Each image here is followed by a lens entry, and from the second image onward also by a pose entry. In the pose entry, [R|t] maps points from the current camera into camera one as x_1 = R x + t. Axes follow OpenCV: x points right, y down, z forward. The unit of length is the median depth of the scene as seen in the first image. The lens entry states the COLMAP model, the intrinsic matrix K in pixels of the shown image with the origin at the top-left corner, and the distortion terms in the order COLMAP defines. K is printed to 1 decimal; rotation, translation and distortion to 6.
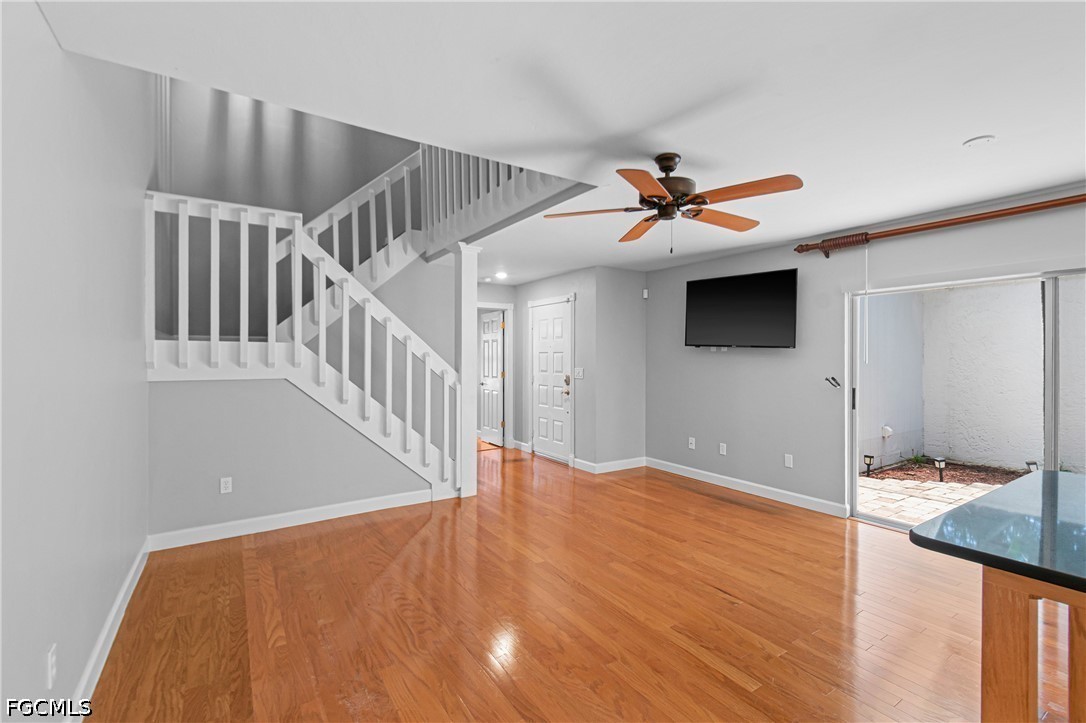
lens RADIAL K [[479.6, 0, 552.4], [0, 479.6, 359.1], [0, 0, 1]] dist [0.005032, -0.004792]
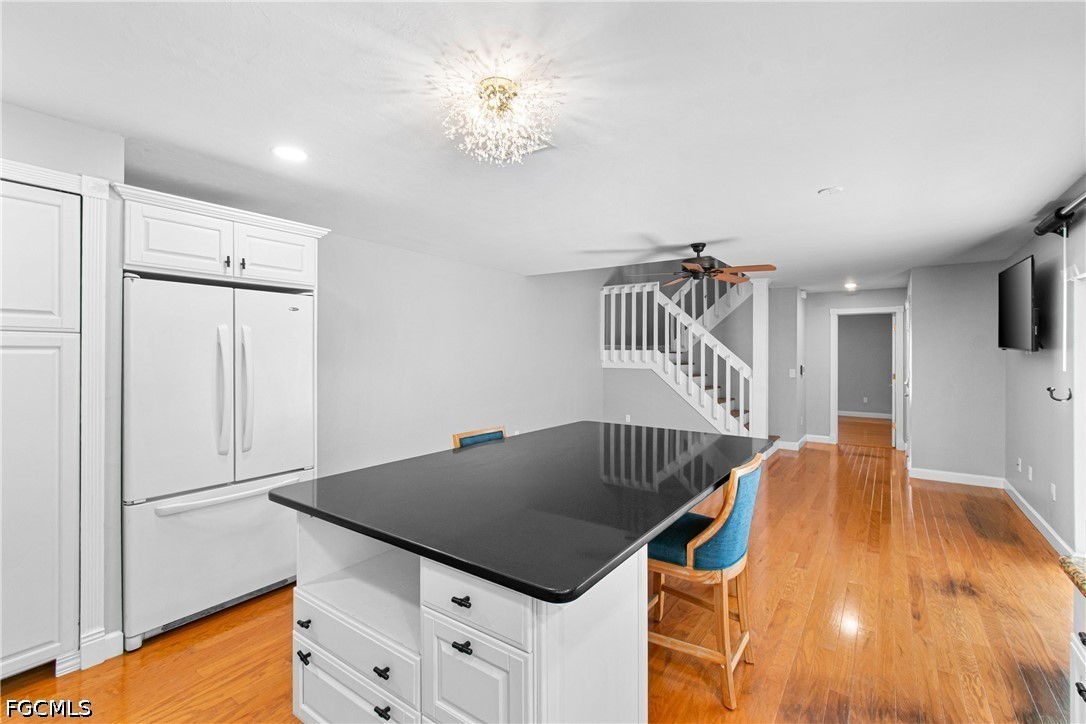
lens RADIAL K [[479.6, 0, 547.9], [0, 479.6, 350.5], [0, 0, 1]] dist [0.005032, -0.004792]
pose [[0.362182, -0.007549, -0.932077, 1.006508], [-0.006927, 0.999918, -0.010790, -0.008664], [0.932082, 0.010365, 0.362100, -0.079373]]
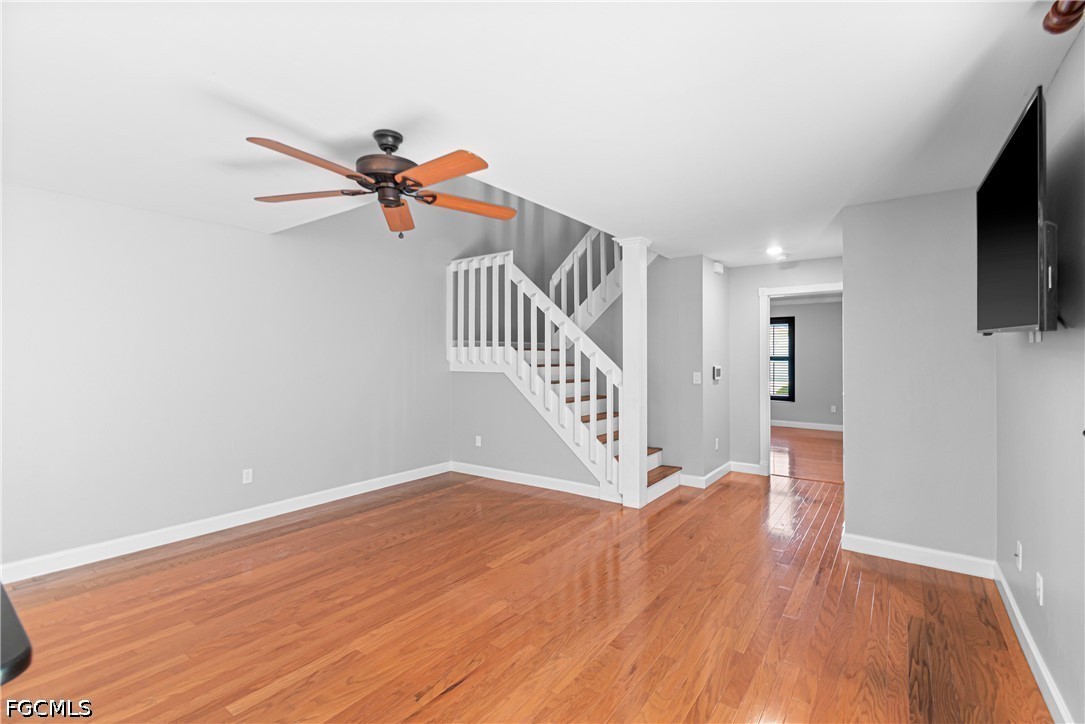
lens RADIAL K [[479.1, 0, 547.8], [0, 479.1, 350.1], [0, 0, 1]] dist [0.005032, -0.004792]
pose [[0.349752, -0.013096, -0.936751, 0.719005], [-0.002386, 0.999887, -0.014870, -0.003271], [0.936839, 0.007436, 0.349681, 0.587113]]
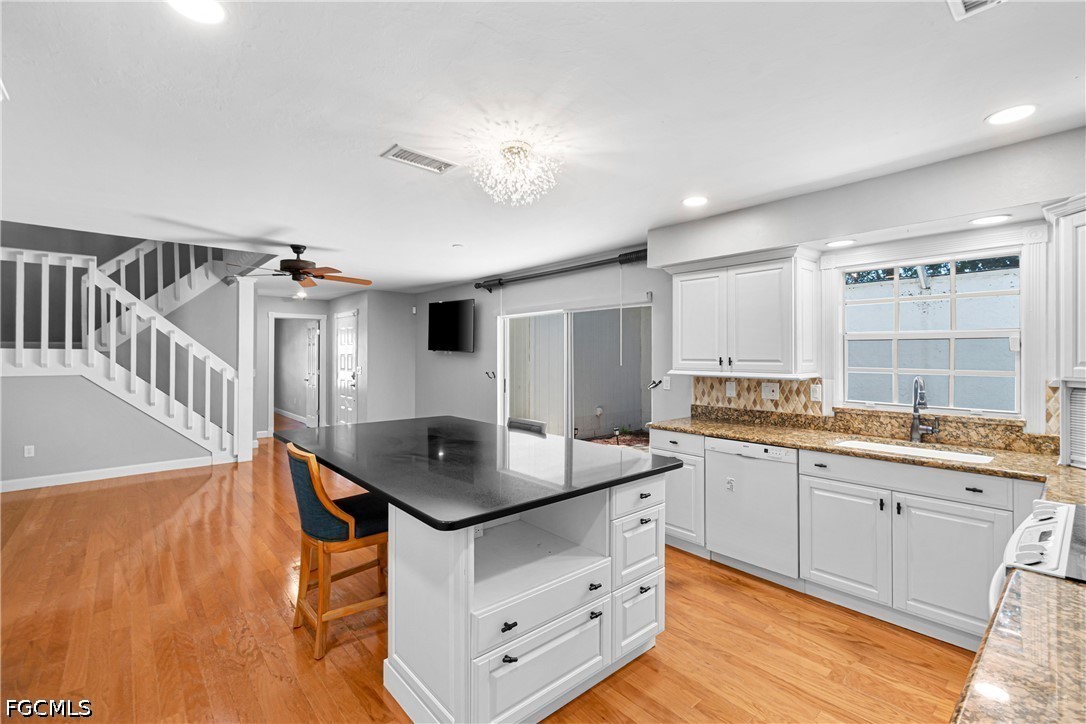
lens RADIAL K [[479.6, 0, 548.8], [0, 479.6, 353.2], [0, 0, 1]] dist [0.005032, -0.004792]
pose [[0.990942, -0.001237, 0.134288, 0.552468], [0.002204, 0.999973, -0.007051, -0.009888], [-0.134275, 0.007283, 0.990917, -0.514641]]
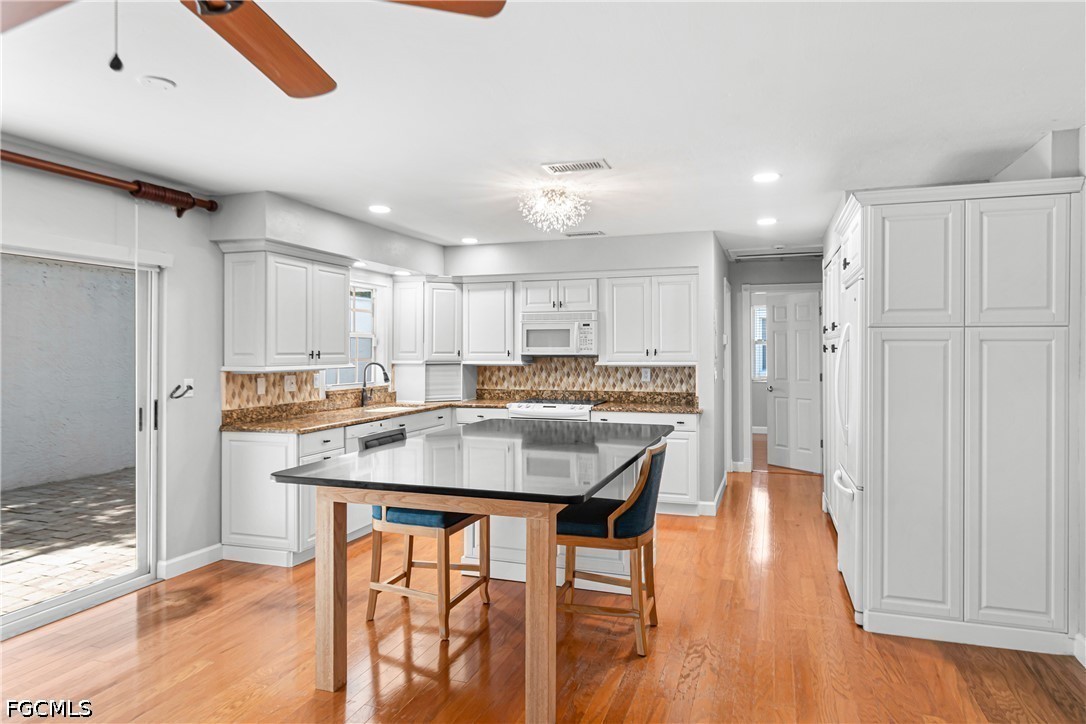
lens RADIAL K [[671.9, 0, 543.4], [0, 671.9, 347.3], [0, 0, 1]] dist [0.004676, -0.004728]
pose [[-0.606687, 0.000724, 0.794940, -0.195304], [0.002723, 0.999996, 0.001167, -0.013759], [-0.794936, 0.002873, -0.606686, 0.649731]]
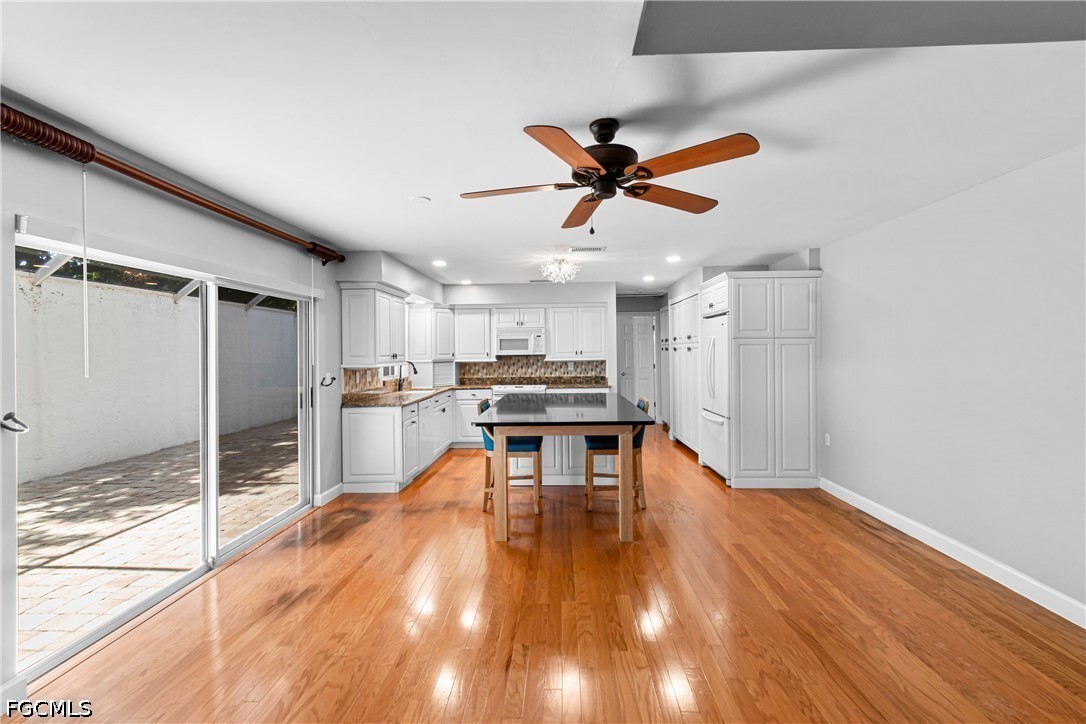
lens RADIAL K [[479.6, 0, 546.4], [0, 479.6, 351.1], [0, 0, 1]] dist [0.005032, -0.004792]
pose [[-0.815681, 0.006940, 0.578460, -0.096714], [0.011778, 0.999920, 0.004611, -0.015635], [-0.578381, 0.010574, -0.815698, 1.061116]]
